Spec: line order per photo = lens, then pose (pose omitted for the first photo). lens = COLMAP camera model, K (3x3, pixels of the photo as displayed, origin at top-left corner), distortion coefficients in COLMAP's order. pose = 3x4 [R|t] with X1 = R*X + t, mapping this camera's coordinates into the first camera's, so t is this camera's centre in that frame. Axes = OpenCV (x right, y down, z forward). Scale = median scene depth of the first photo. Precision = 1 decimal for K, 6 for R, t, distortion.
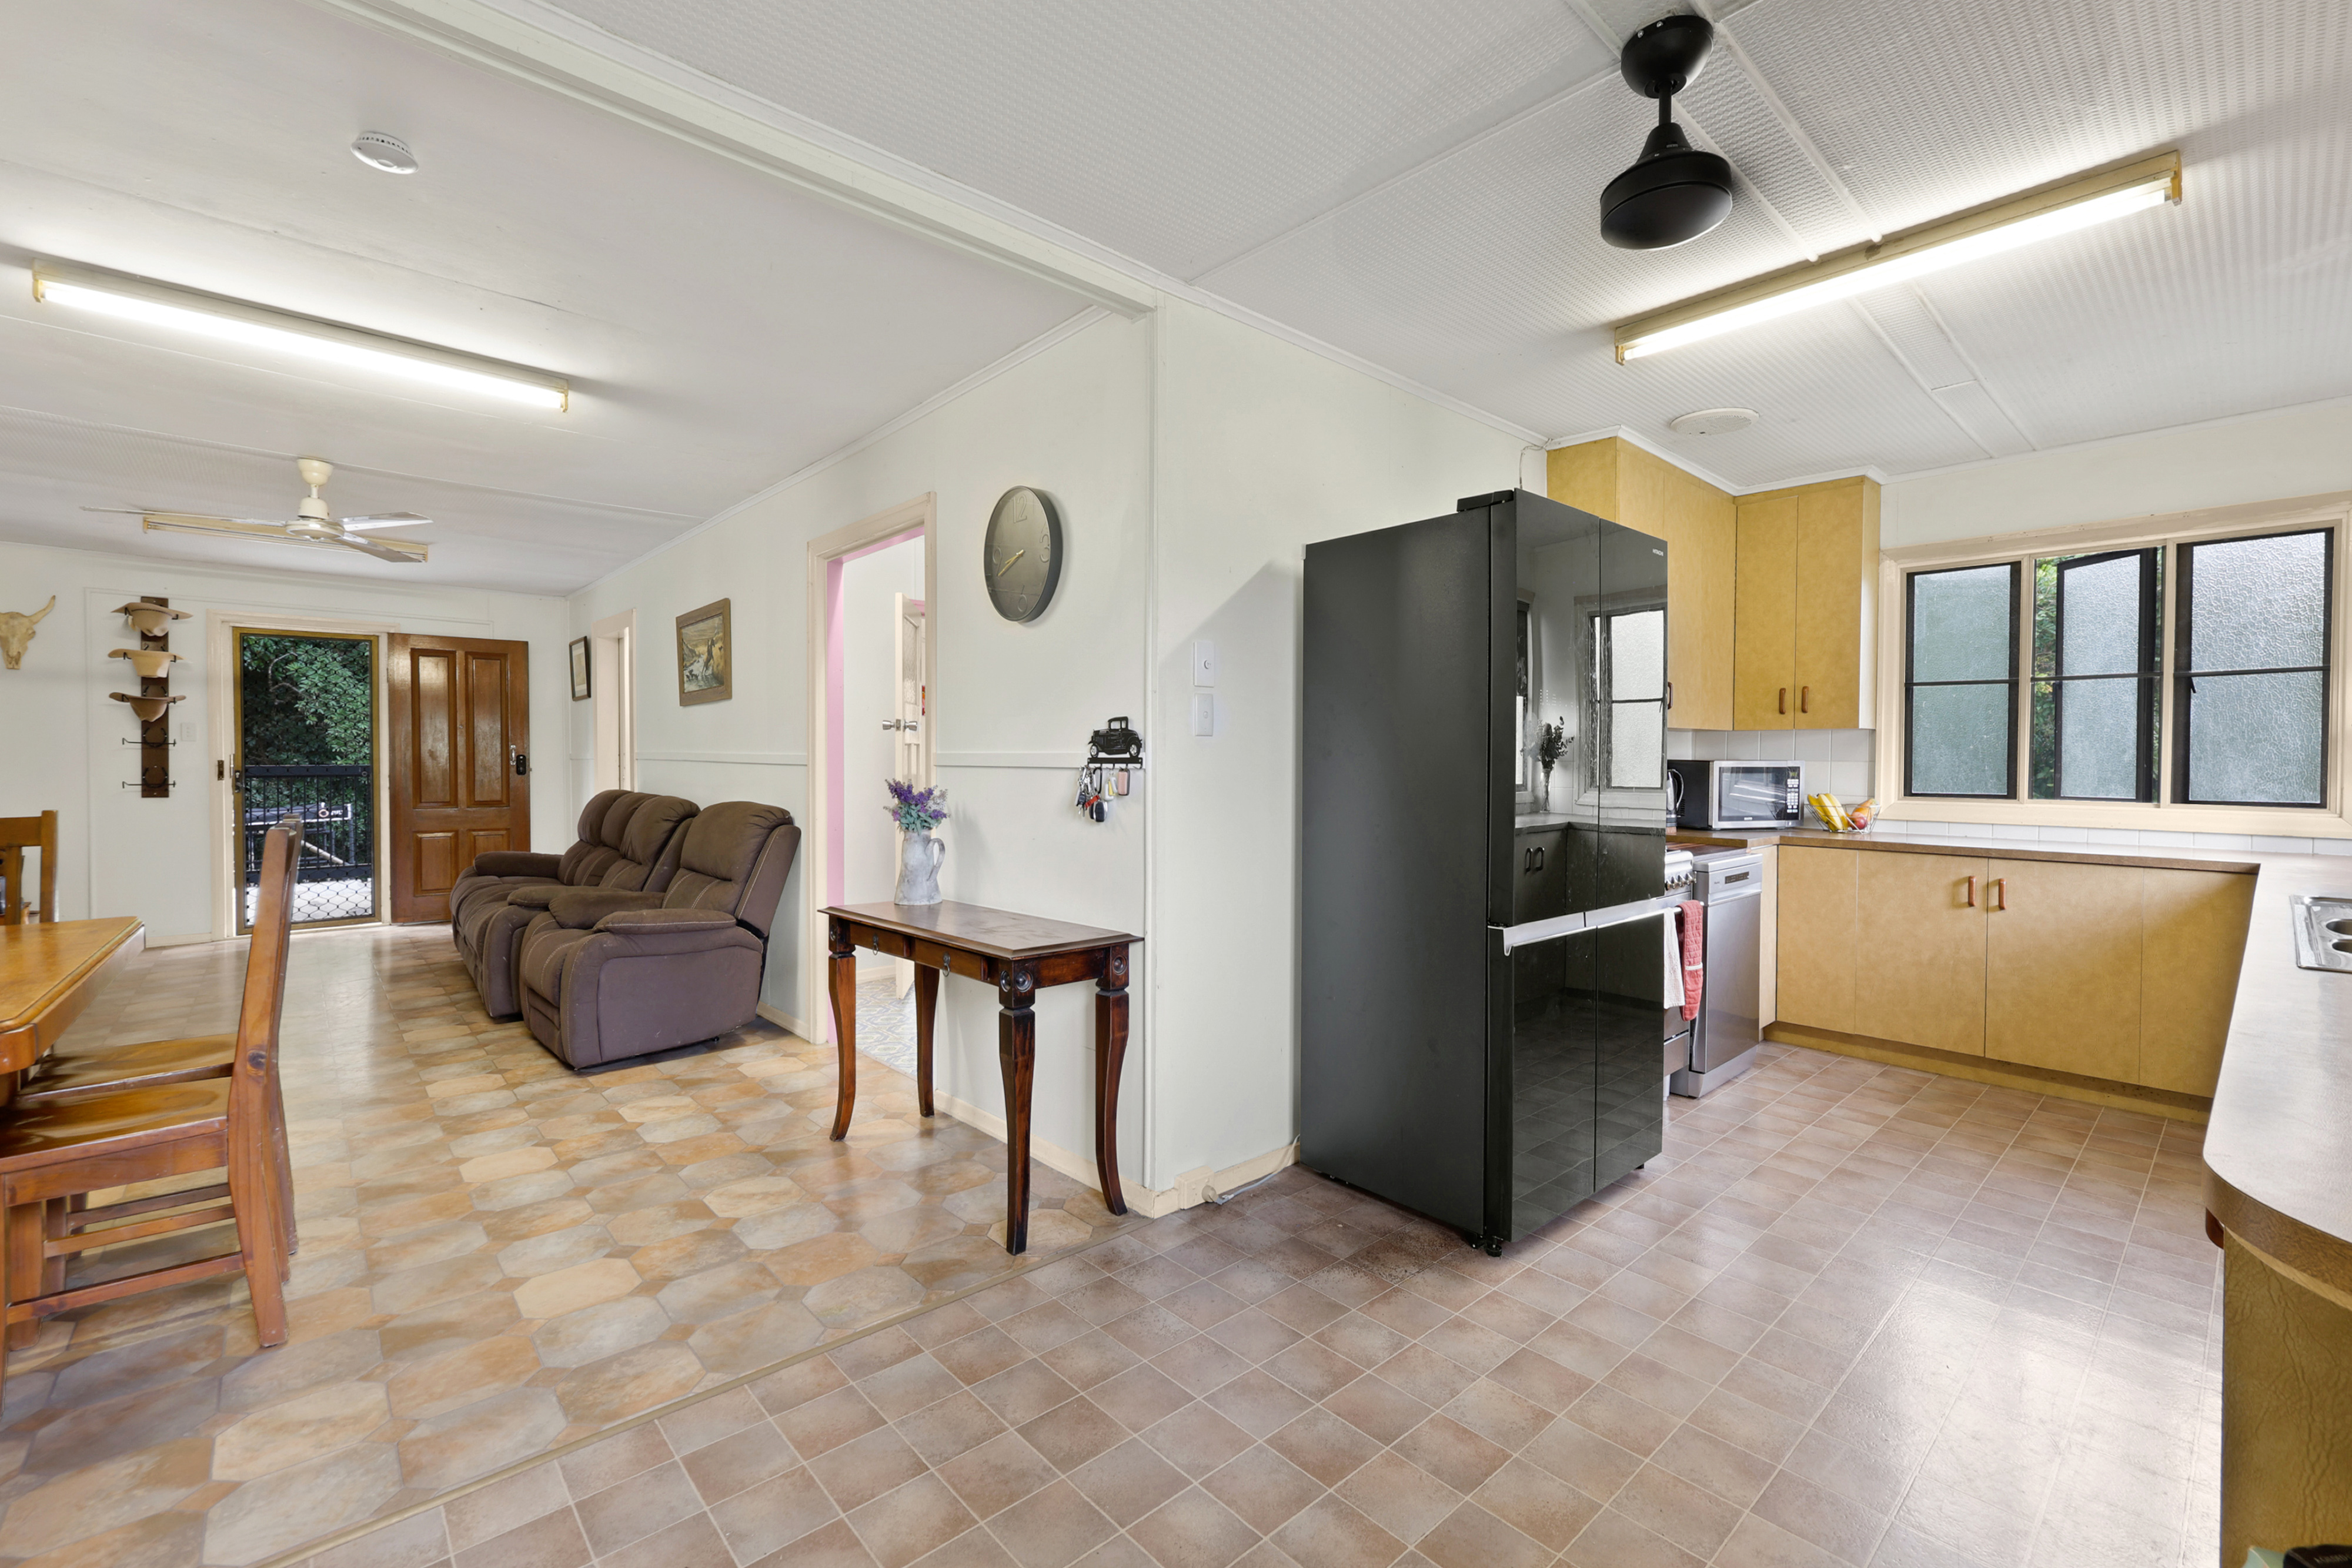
lens RADIAL K [[991.3, 0, 1214.9], [0, 991.3, 776.4], [0, 0, 1]] dist [0.002097, 0.000398]
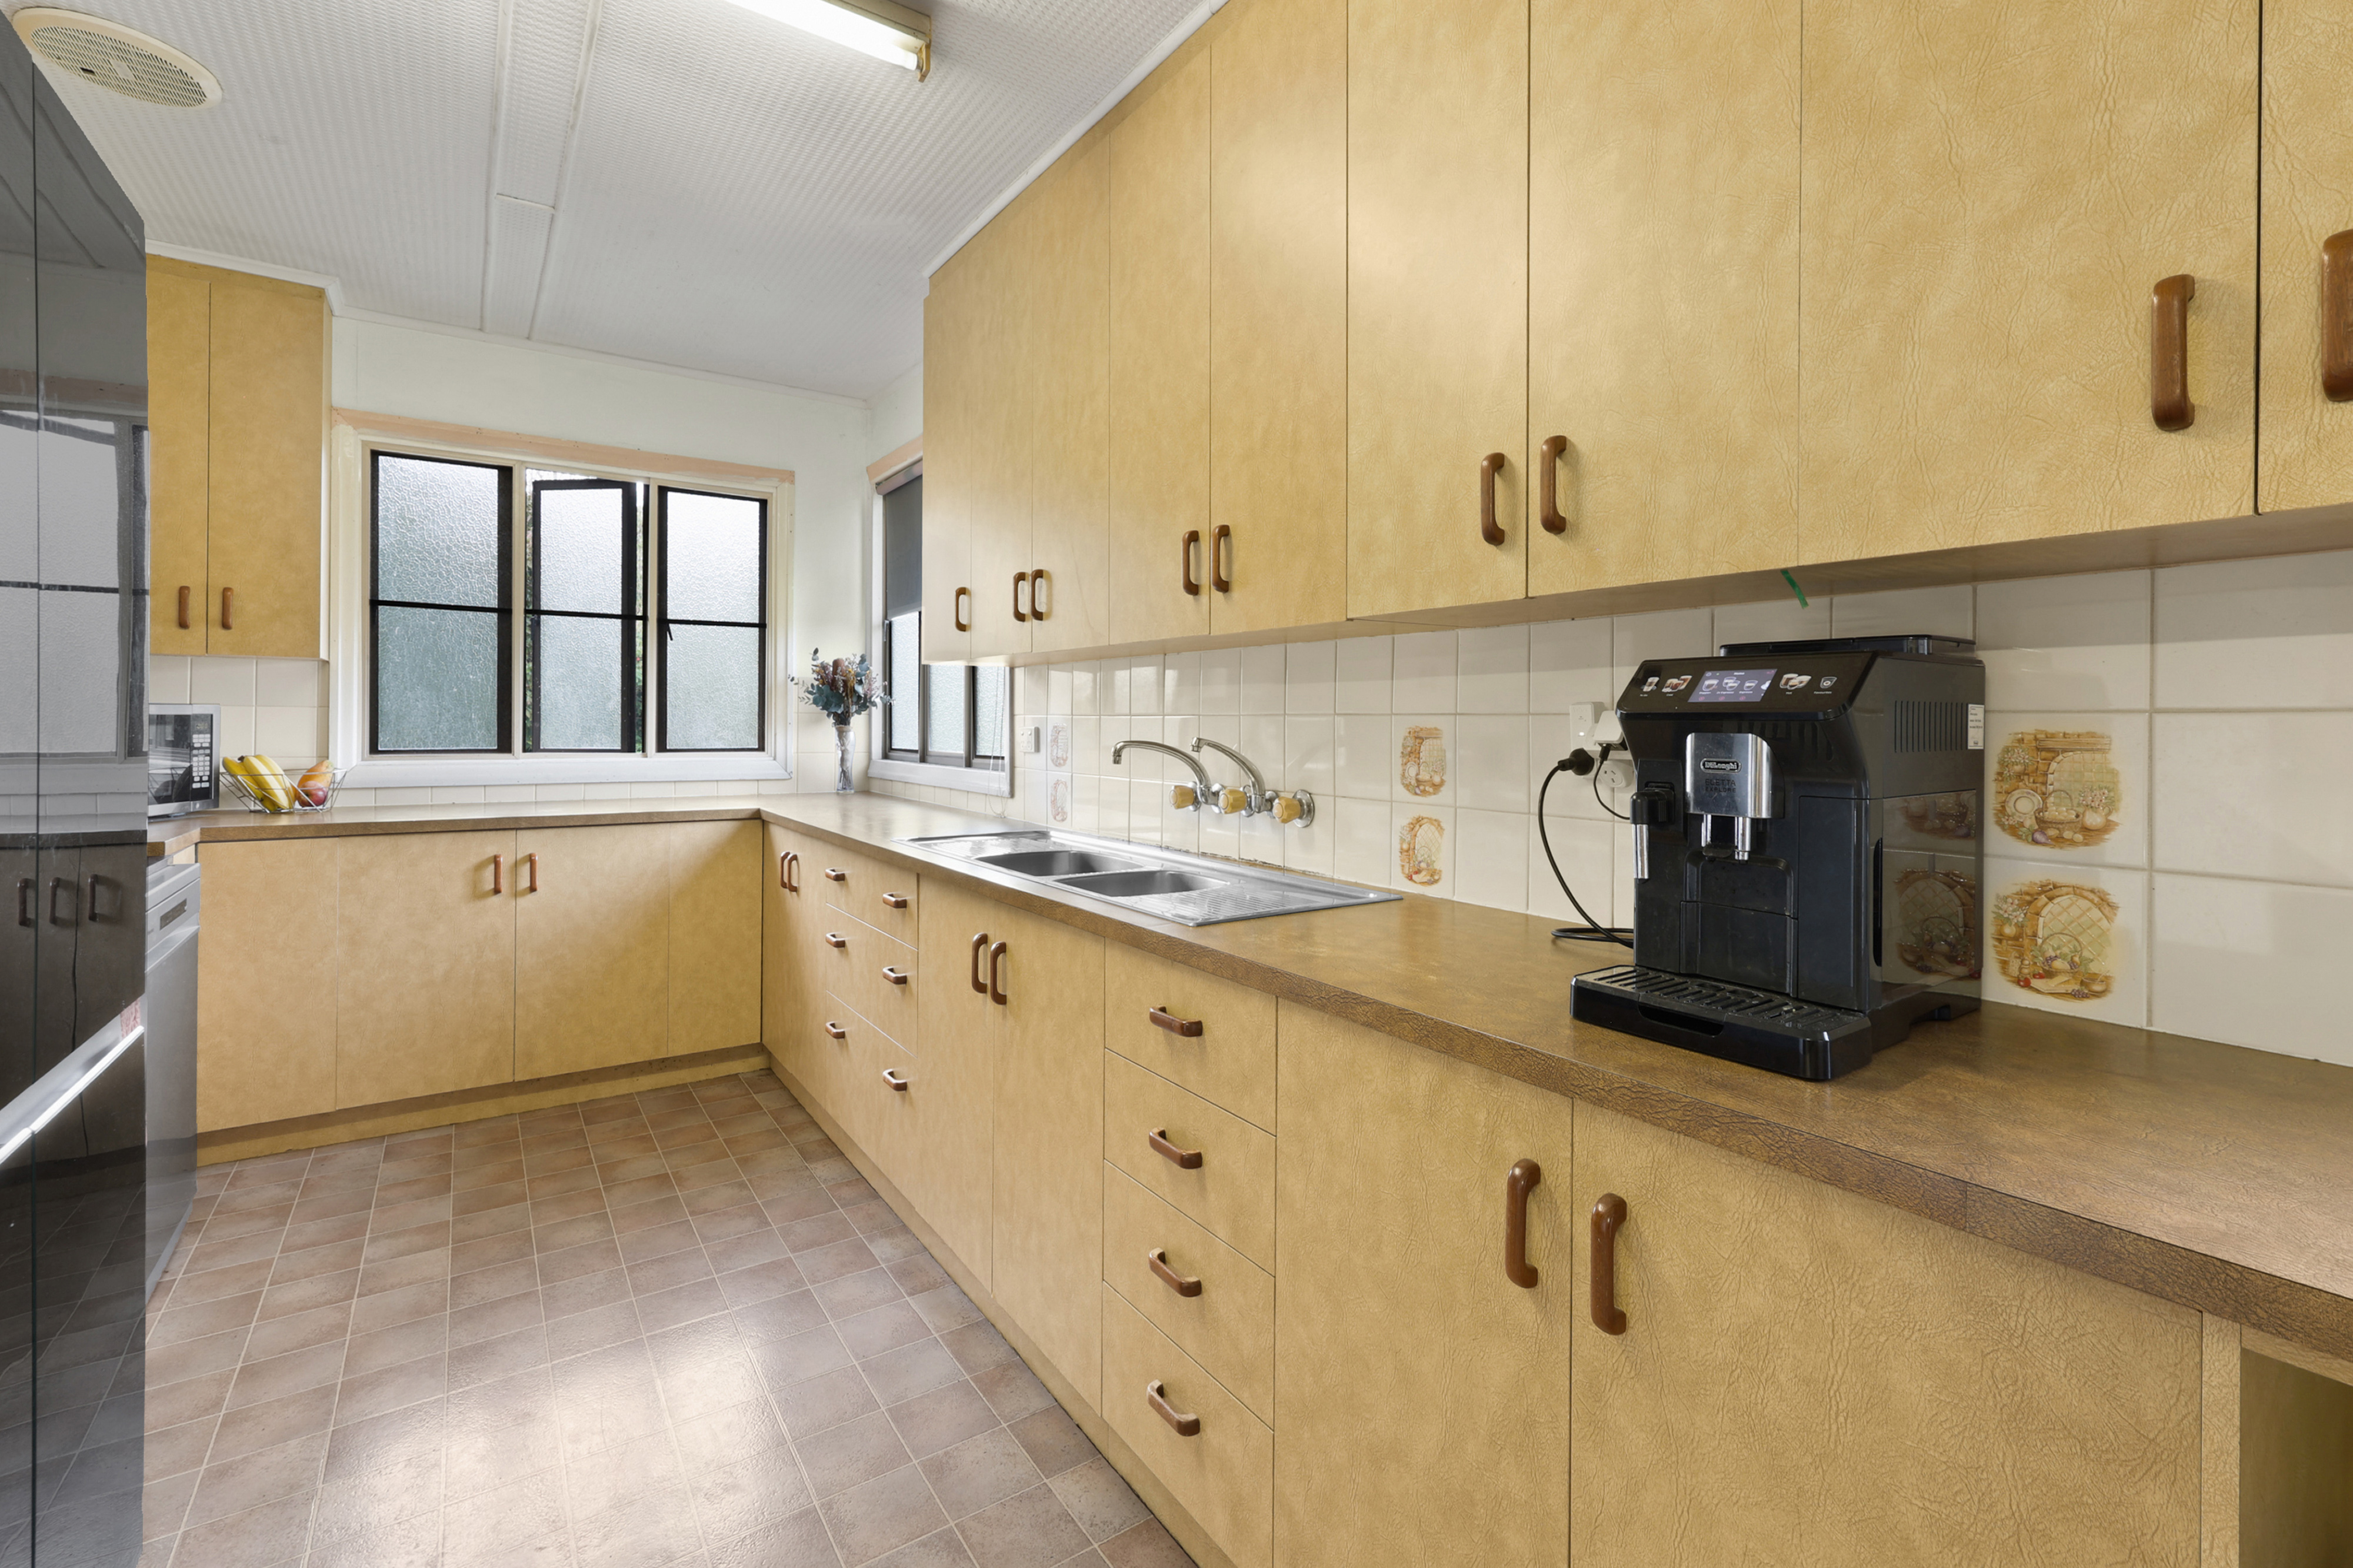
lens RADIAL K [[1048.9, 0, 1168.9], [0, 1048.9, 721.4], [0, 0, 1]] dist [-0.000635, 0.000073]
pose [[0.170469, -0.005458, 0.985348, 0.038707], [0.010400, 0.999939, 0.003740, -0.001390], [-0.985308, 0.009610, 0.170515, 0.303911]]
